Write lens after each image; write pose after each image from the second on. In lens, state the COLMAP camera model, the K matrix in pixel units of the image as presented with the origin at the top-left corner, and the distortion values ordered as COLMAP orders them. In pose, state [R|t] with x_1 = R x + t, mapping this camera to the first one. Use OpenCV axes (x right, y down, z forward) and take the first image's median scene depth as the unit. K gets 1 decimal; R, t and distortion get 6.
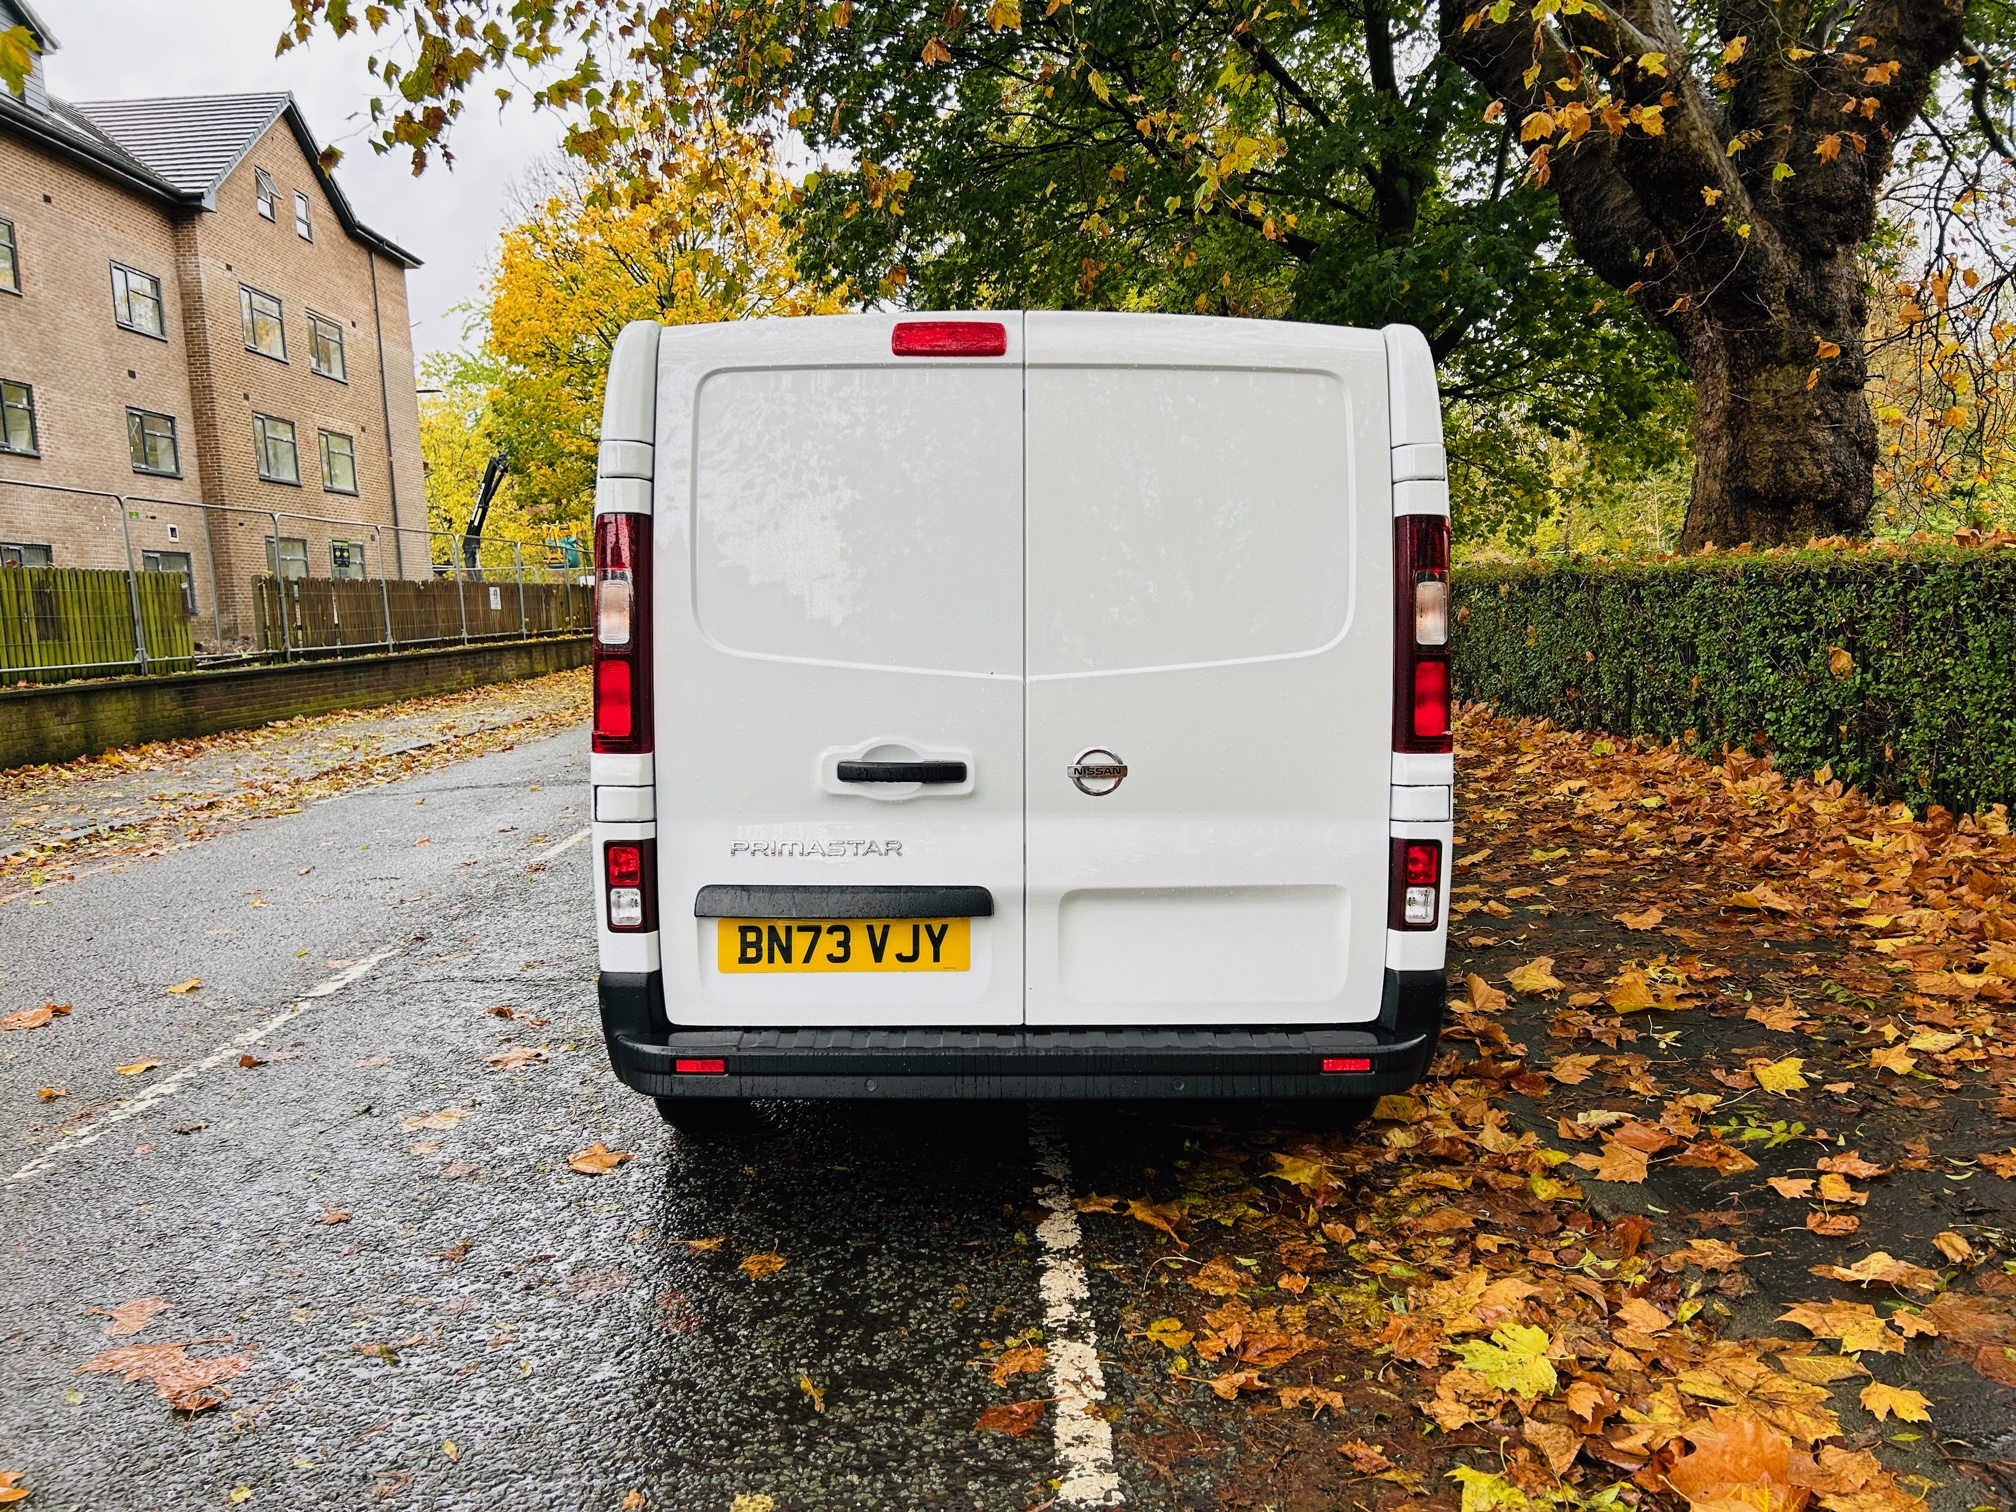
lens RADIAL K [[1500.7, 0, 1011.2], [0, 1500.7, 749.0], [0, 0, 1]] dist [0.048279, -0.047423]
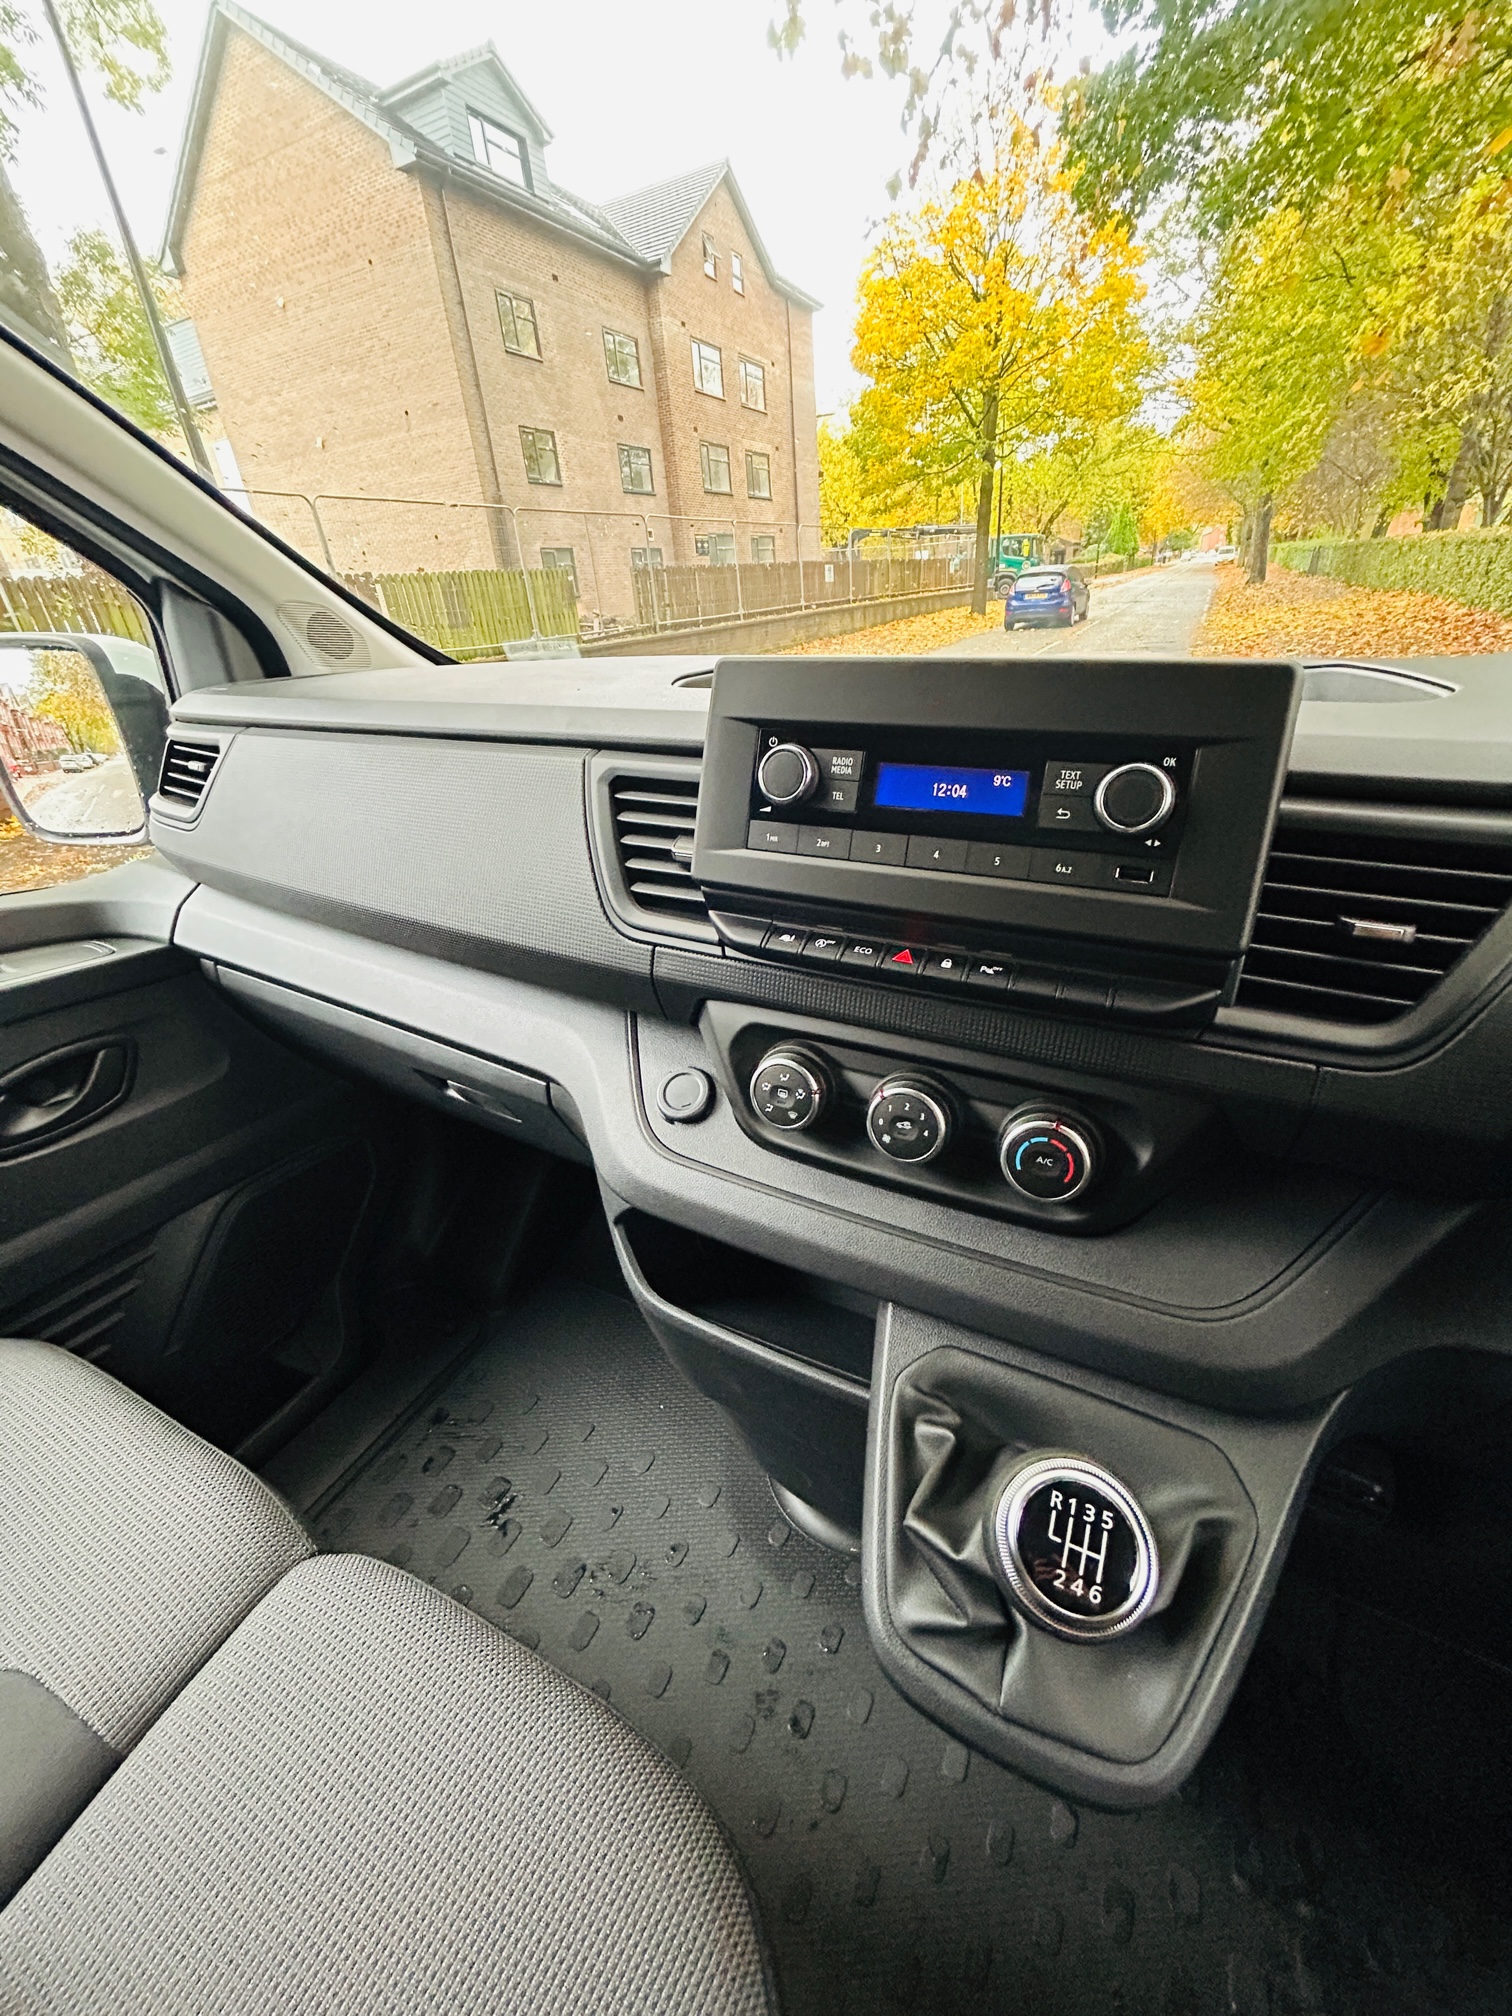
lens RADIAL K [[807.0, 0, 753.7], [0, 807.0, 1007.8], [0, 0, 1]] dist [-0.002415, 0.000753]
pose [[0.883220, 0.193741, -0.427067, 0.025350], [-0.010401, 0.918541, 0.395190, -0.223086], [0.468843, -0.344598, 0.813289, 1.927884]]
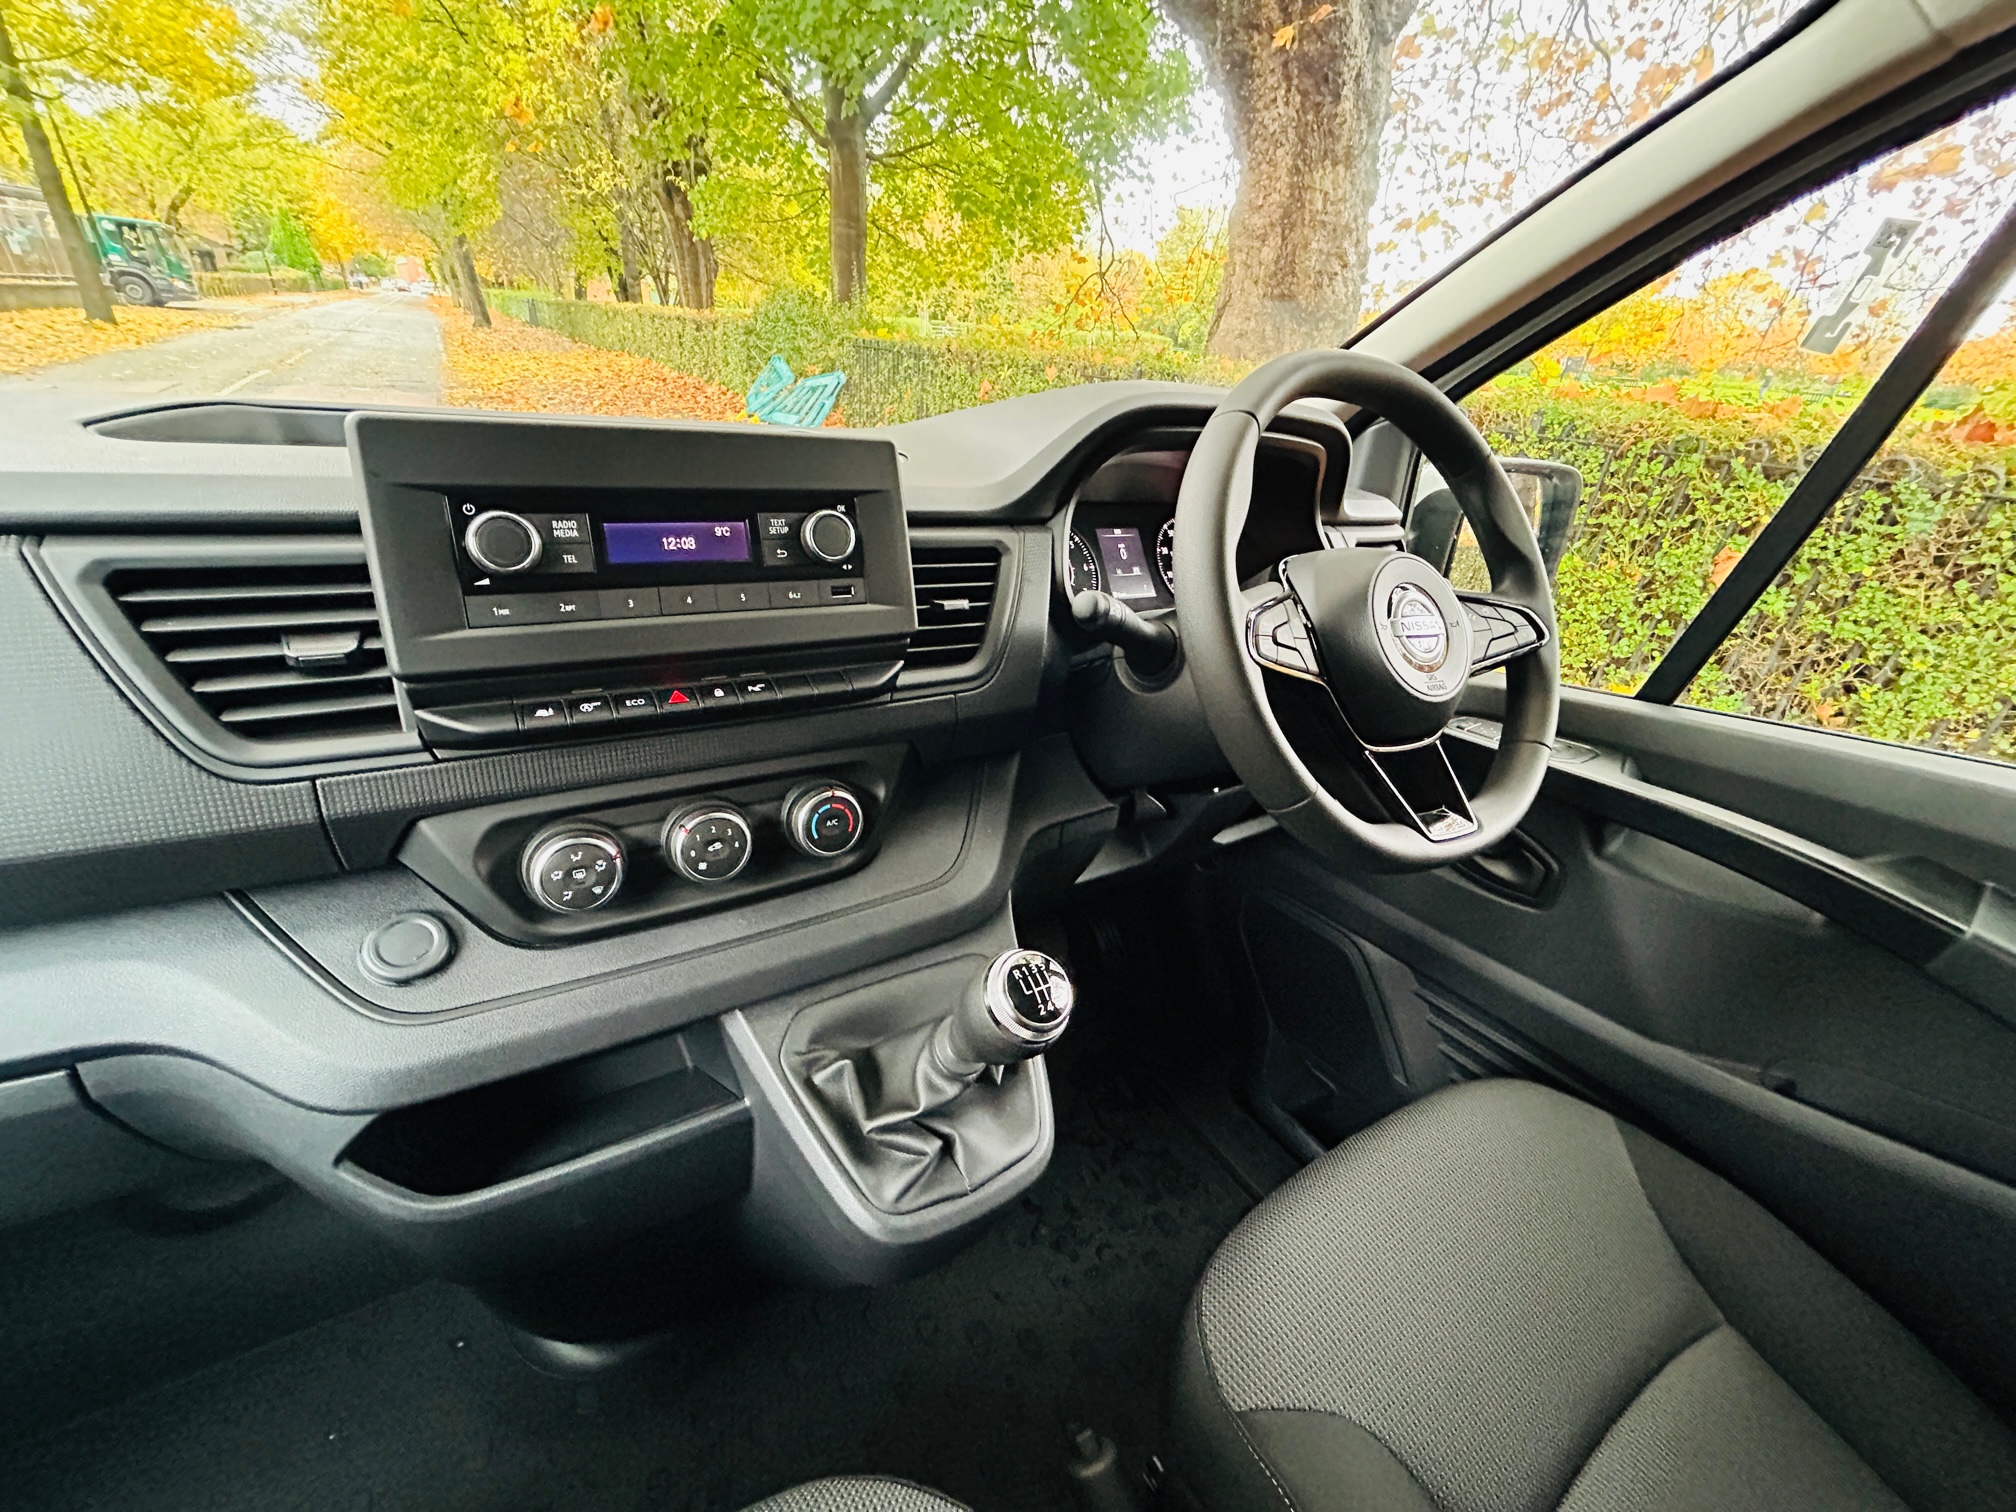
lens RADIAL K [[807.0, 0, 1004.9], [0, 807.0, 757.8], [0, 0, 1]] dist [-0.002415, 0.000753]
pose [[0.853036, -0.147237, 0.500651, -0.031868], [-0.054260, 0.929148, 0.365706, -0.224691], [-0.519024, -0.339125, 0.784607, 1.903846]]
